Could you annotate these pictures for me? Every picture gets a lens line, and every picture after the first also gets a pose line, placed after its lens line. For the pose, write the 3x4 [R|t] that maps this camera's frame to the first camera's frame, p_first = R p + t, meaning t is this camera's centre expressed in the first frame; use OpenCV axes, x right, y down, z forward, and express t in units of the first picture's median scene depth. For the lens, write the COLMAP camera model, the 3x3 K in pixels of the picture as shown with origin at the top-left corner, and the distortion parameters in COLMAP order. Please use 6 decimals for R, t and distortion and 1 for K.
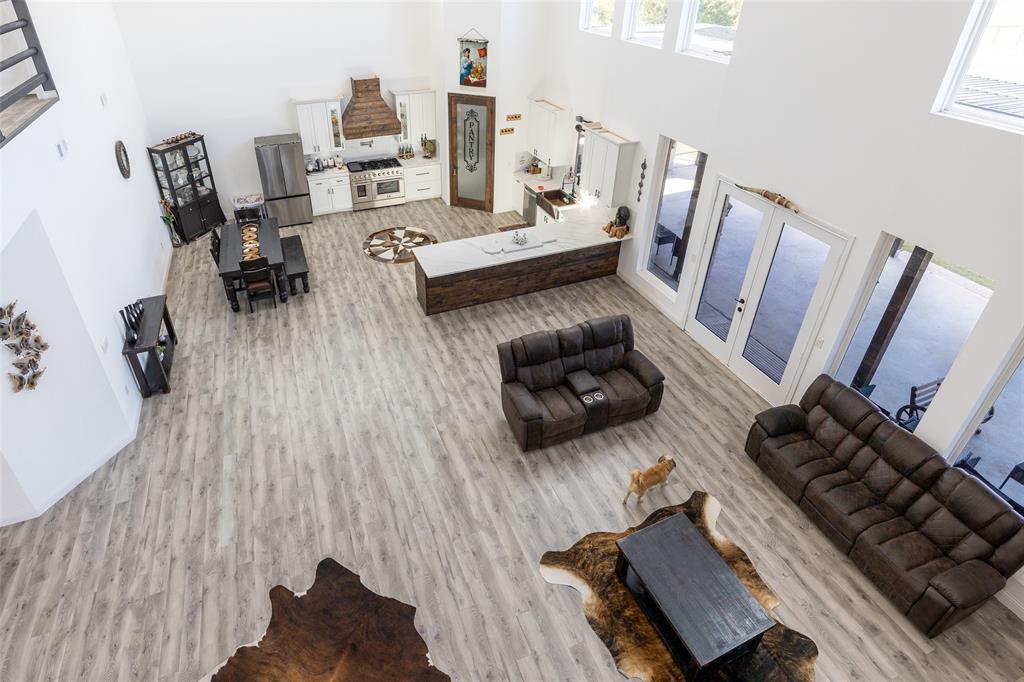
lens RADIAL K [[523.3, 0, 476.3], [0, 523.3, 279.9], [0, 0, 1]] dist [-0.004565, -0.000534]
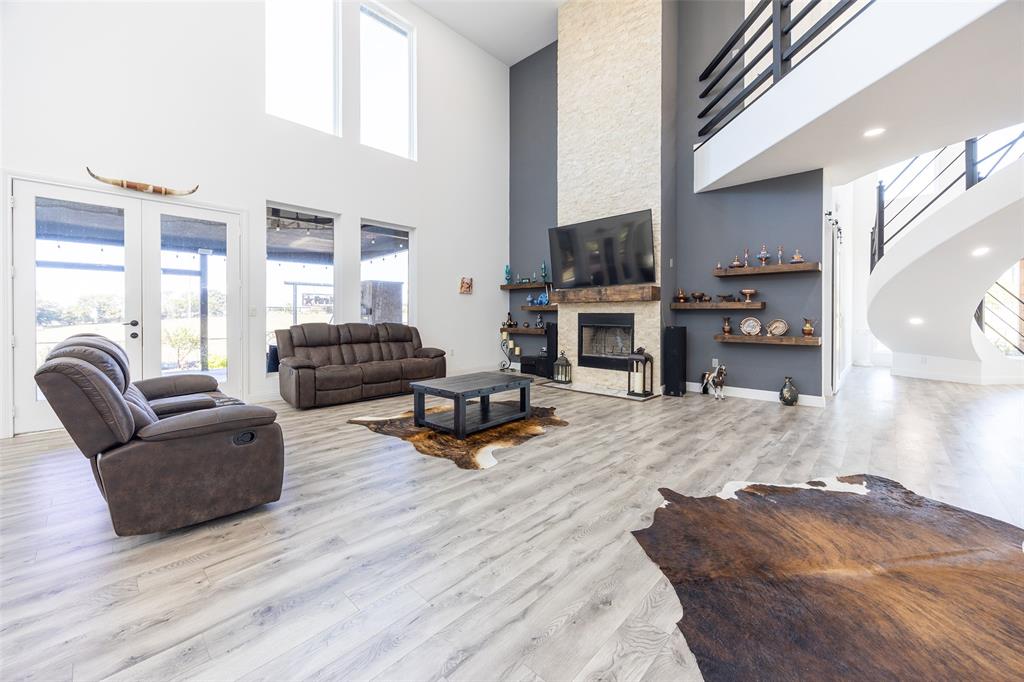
lens RADIAL K [[404.4, 0, 510.1], [0, 404.4, 316.6], [0, 0, 1]] dist [-0.002087, -0.000152]
pose [[-0.430760, -0.001124, 0.902466, -0.218379], [0.484328, 0.843503, 0.232228, 0.121237], [-0.761493, 0.537124, -0.362803, 0.535881]]
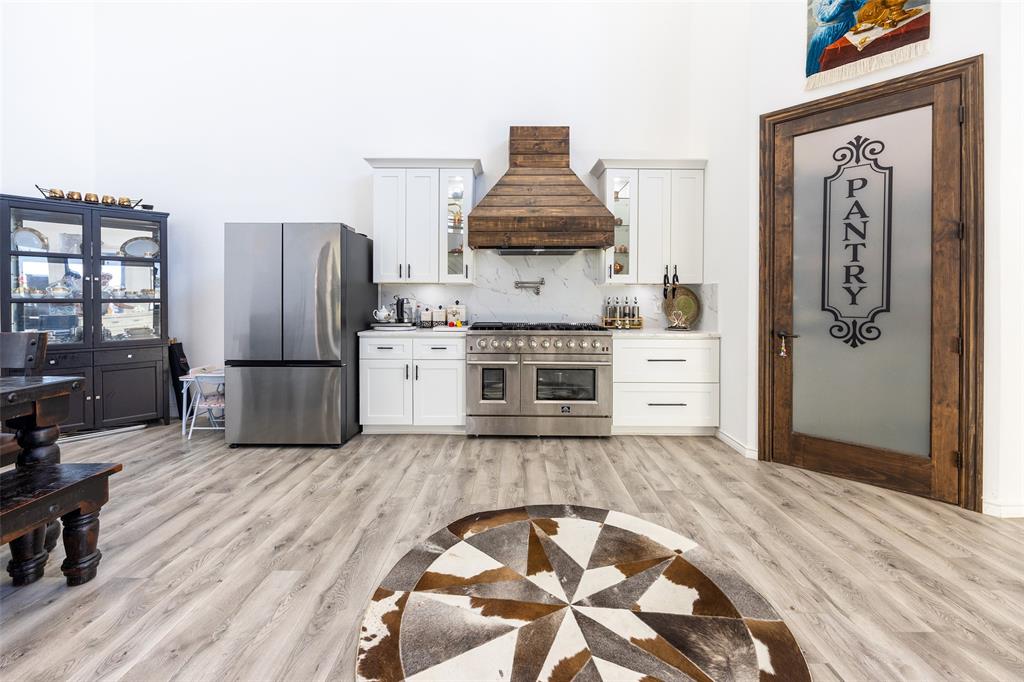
lens RADIAL K [[416.2, 0, 508.1], [0, 416.2, 302.3], [0, 0, 1]] dist [-0.001121, -0.000506]
pose [[0.928341, 0.005042, -0.371697, -0.117156], [-0.200791, 0.848291, -0.489985, -0.087859], [0.312837, 0.529506, 0.788515, 0.864811]]
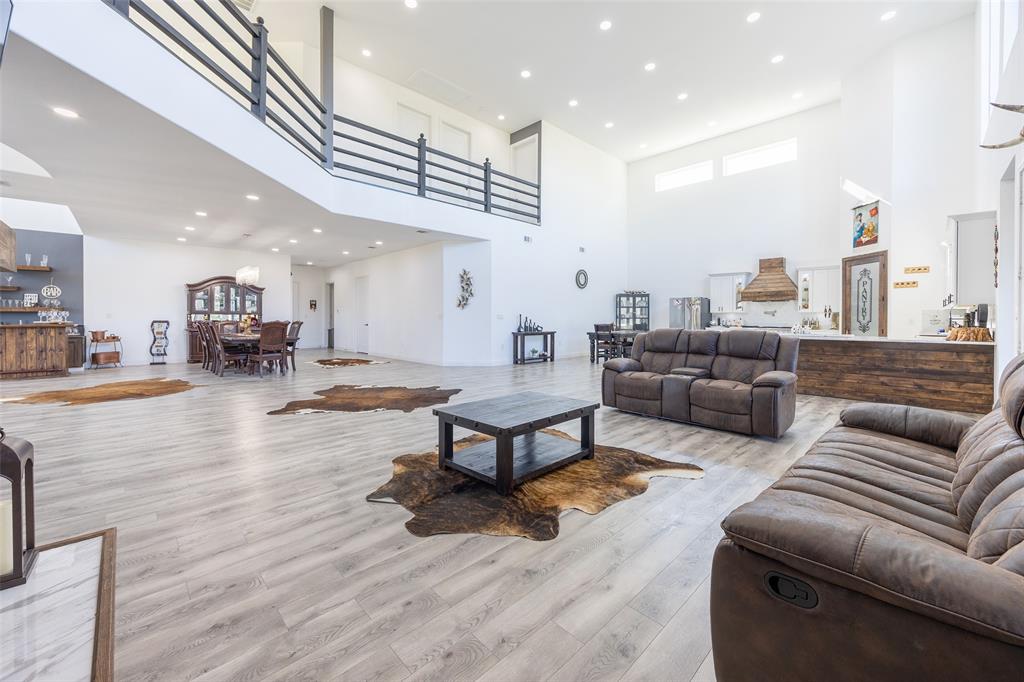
lens RADIAL K [[394.3, 0, 517.7], [0, 394.3, 313.4], [0, 0, 1]] dist [0.000846, 0.000035]
pose [[0.391656, -0.005308, -0.920097, 0.468378], [-0.496369, 0.840774, -0.216139, 0.266776], [0.774741, 0.541360, 0.326660, 0.304048]]
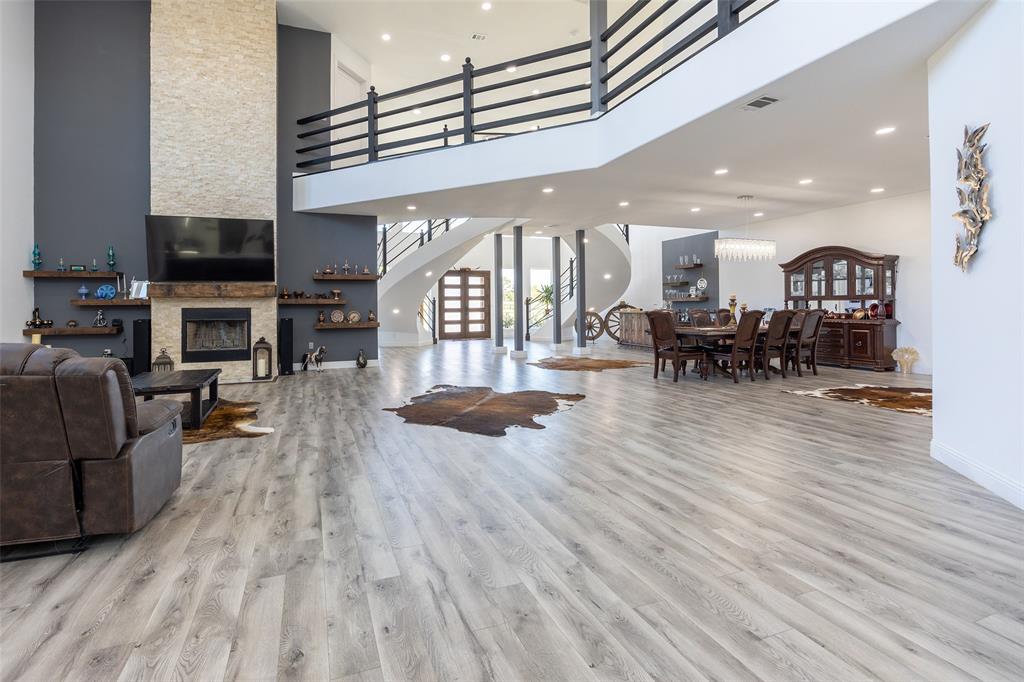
lens RADIAL K [[434.9, 0, 445.8], [0, 434.9, 301.9], [0, 0, 1]] dist [0.010791, -0.000145]
pose [[-0.997424, 0.014677, 0.070221, -0.129143], [0.049300, 0.851318, 0.522328, -0.028029], [-0.052114, 0.524444, -0.849848, 0.773644]]
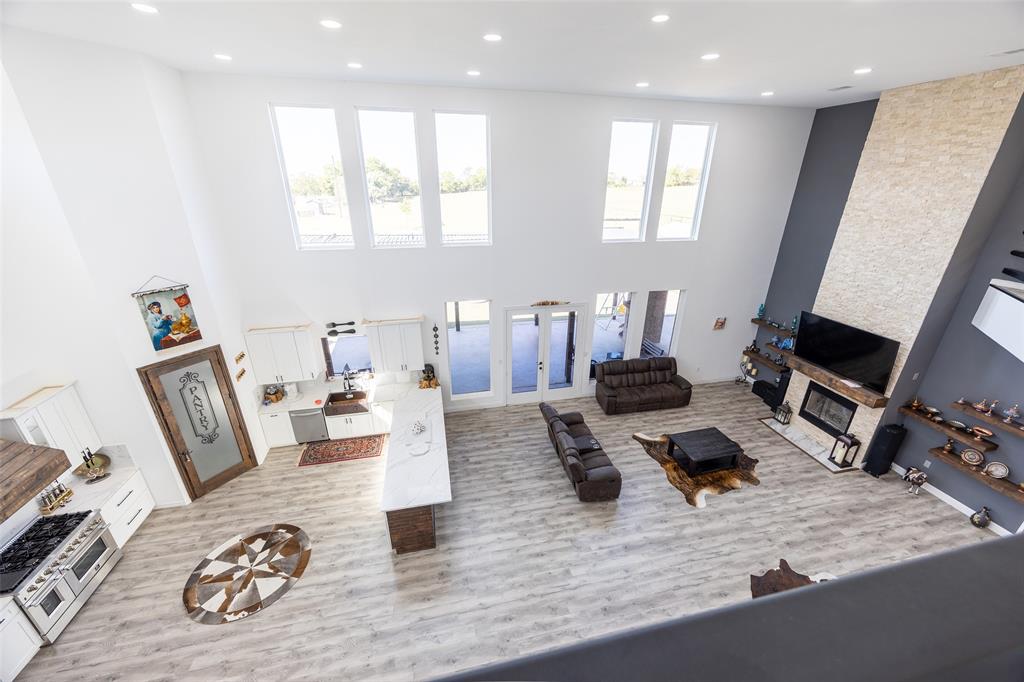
lens RADIAL K [[383.1, 0, 512.0], [0, 383.1, 341.0], [0, 0, 1]] dist [0.000226, -0.000185]
pose [[0.153364, -0.371130, 0.915828, -0.471835], [0.524369, 0.816108, 0.242909, -0.271241], [-0.837566, 0.442979, 0.319771, 0.435074]]
